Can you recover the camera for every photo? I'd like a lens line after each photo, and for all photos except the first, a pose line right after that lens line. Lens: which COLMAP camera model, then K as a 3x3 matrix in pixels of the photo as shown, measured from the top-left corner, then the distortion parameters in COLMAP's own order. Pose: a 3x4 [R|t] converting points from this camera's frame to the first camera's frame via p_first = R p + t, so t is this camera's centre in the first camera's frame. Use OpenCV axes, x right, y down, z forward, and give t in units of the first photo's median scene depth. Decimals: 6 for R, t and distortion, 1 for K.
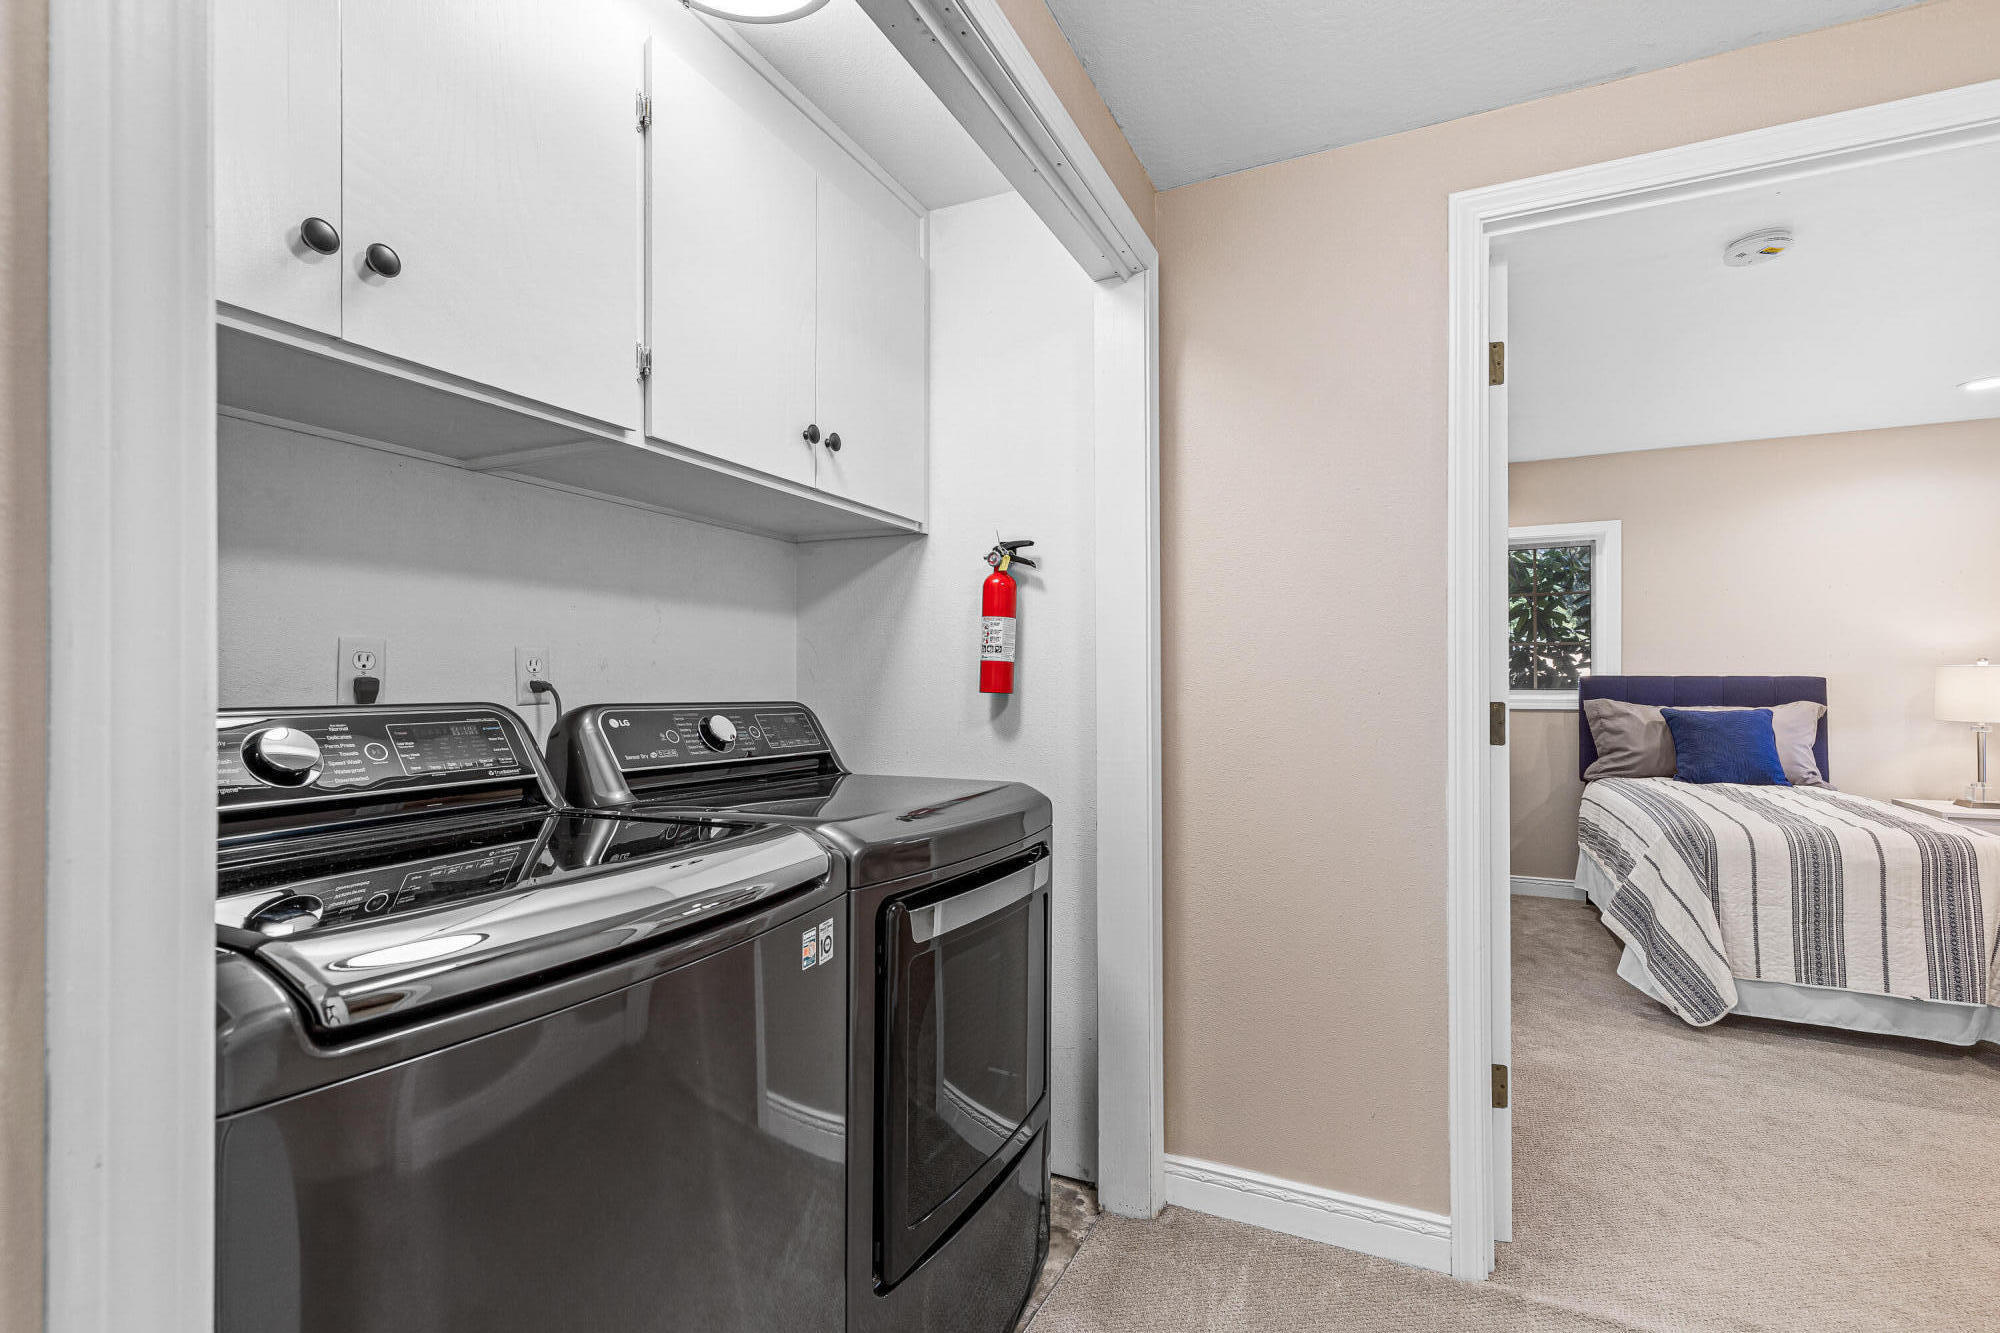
lens RADIAL K [[921.3, 0, 1003.3], [0, 921.3, 676.0], [0, 0, 1]] dist [0.003653, -0.000117]
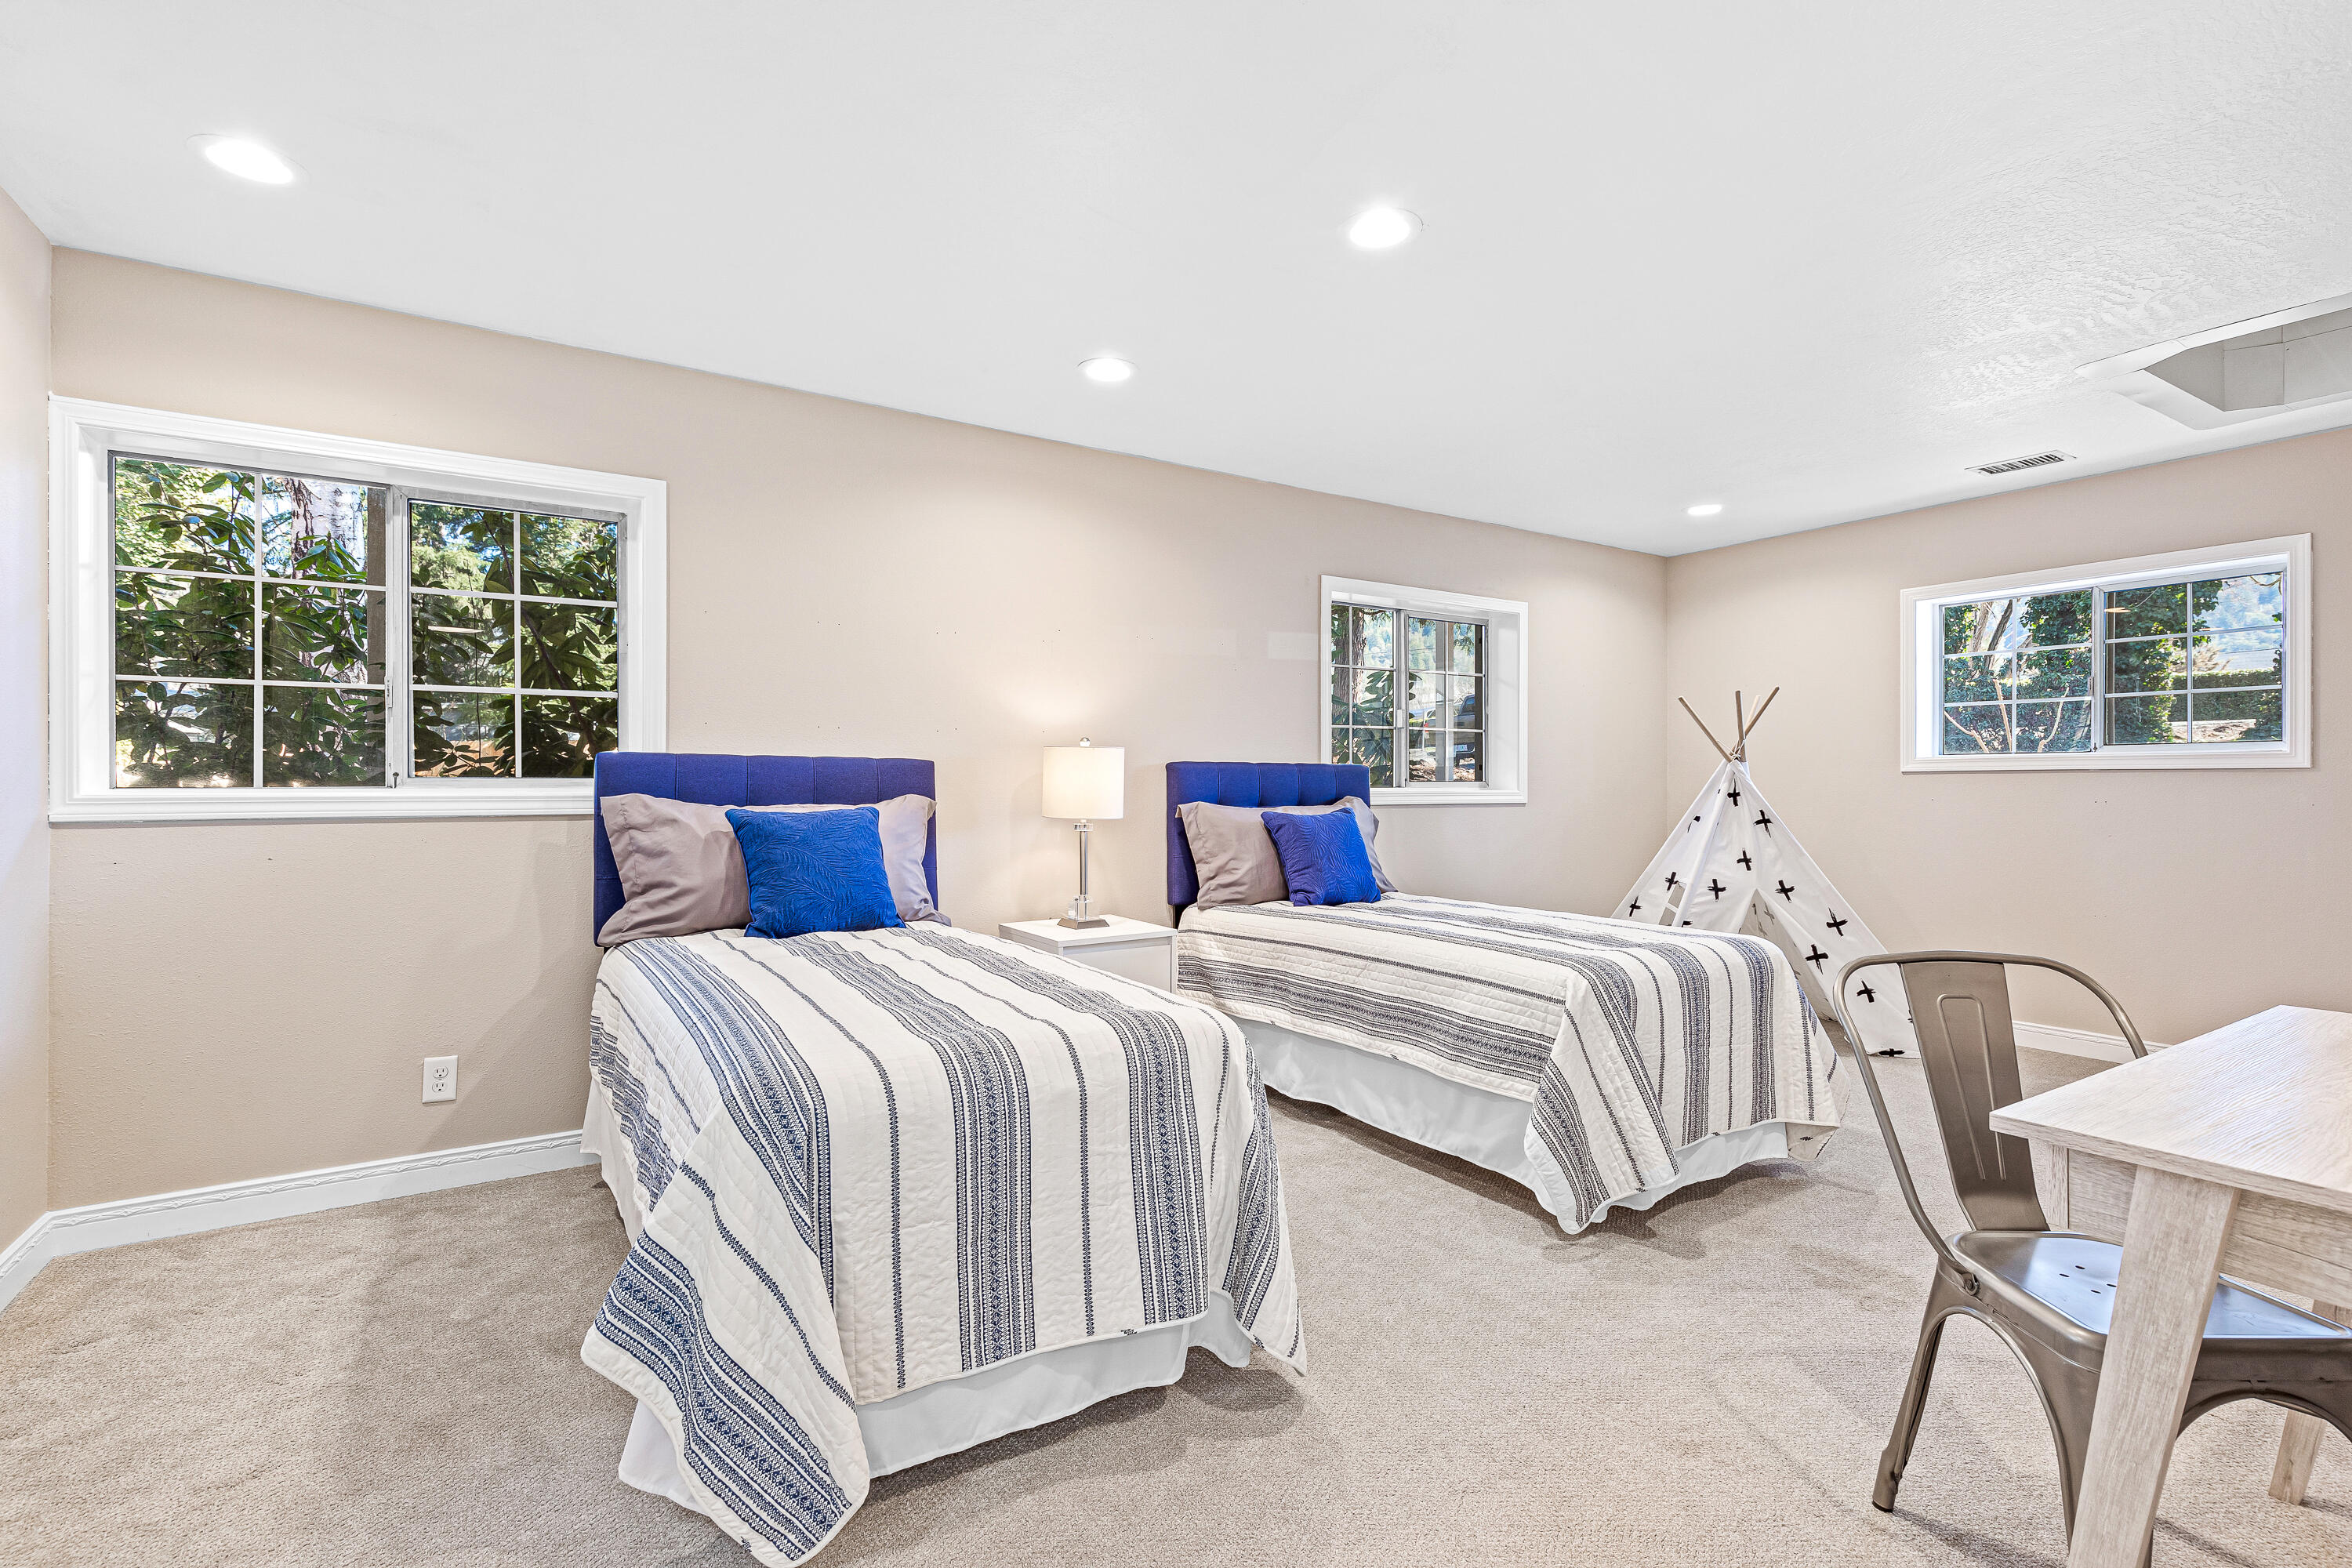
lens RADIAL K [[1083.4, 0, 1178.2], [0, 1083.4, 792.4], [0, 0, 1]] dist [0.003653, -0.000117]
pose [[0.534839, -0.005892, 0.844934, 0.317151], [-0.008118, 0.999894, 0.012111, 0.015331], [-0.844915, -0.013337, 0.534734, 0.435370]]
